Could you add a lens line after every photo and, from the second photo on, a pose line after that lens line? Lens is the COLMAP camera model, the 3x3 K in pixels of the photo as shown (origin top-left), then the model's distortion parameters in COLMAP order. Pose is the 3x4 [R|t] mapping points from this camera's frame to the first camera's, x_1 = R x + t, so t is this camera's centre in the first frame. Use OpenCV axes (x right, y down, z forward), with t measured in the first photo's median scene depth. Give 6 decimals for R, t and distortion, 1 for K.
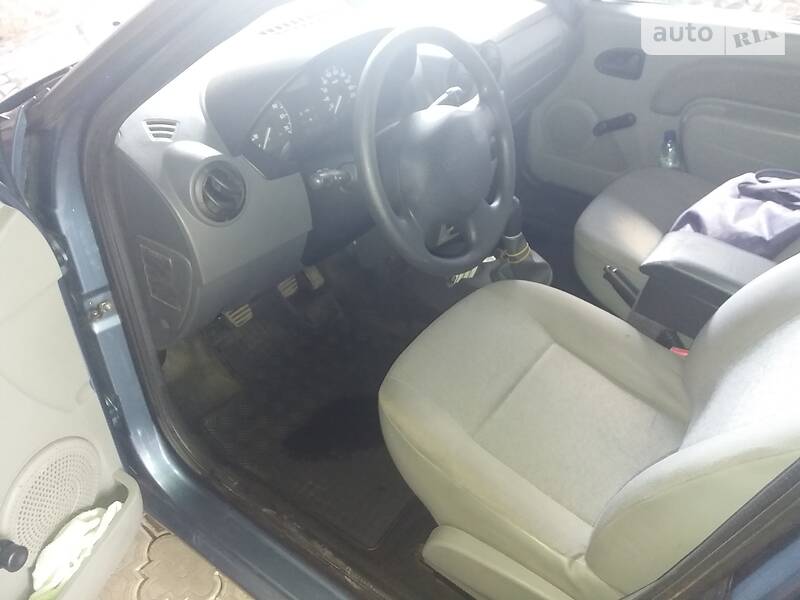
lens RADIAL K [[644.8, 0, 400.0], [0, 644.8, 300.0], [0, 0, 1]] dist [0.001189, -0.001167]
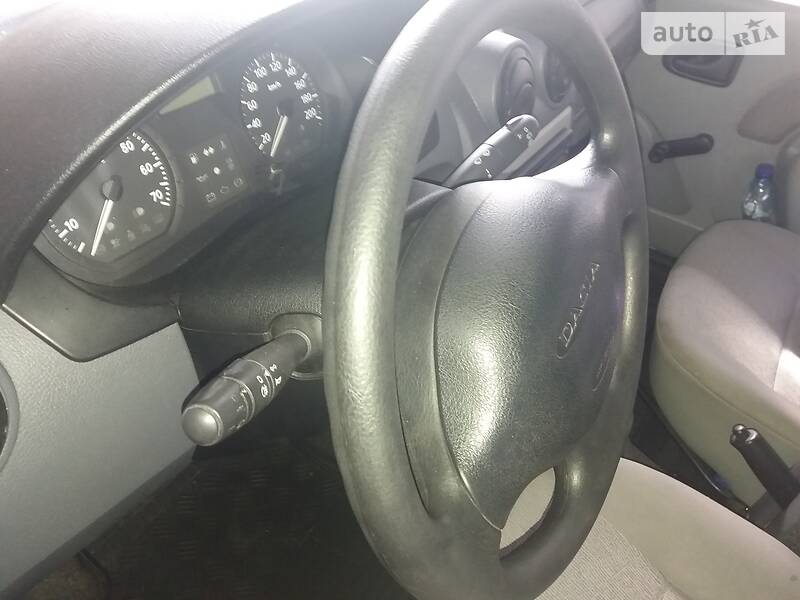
lens RADIAL K [[667.8, 0, 400.0], [0, 667.8, 300.0], [0, 0, 1]] dist [0.003349, 0.007682]
pose [[0.994795, 0.034704, 0.095808, -0.049937], [-0.038682, 0.998452, 0.039976, -0.203275], [-0.094272, -0.043474, 0.994597, 0.492958]]
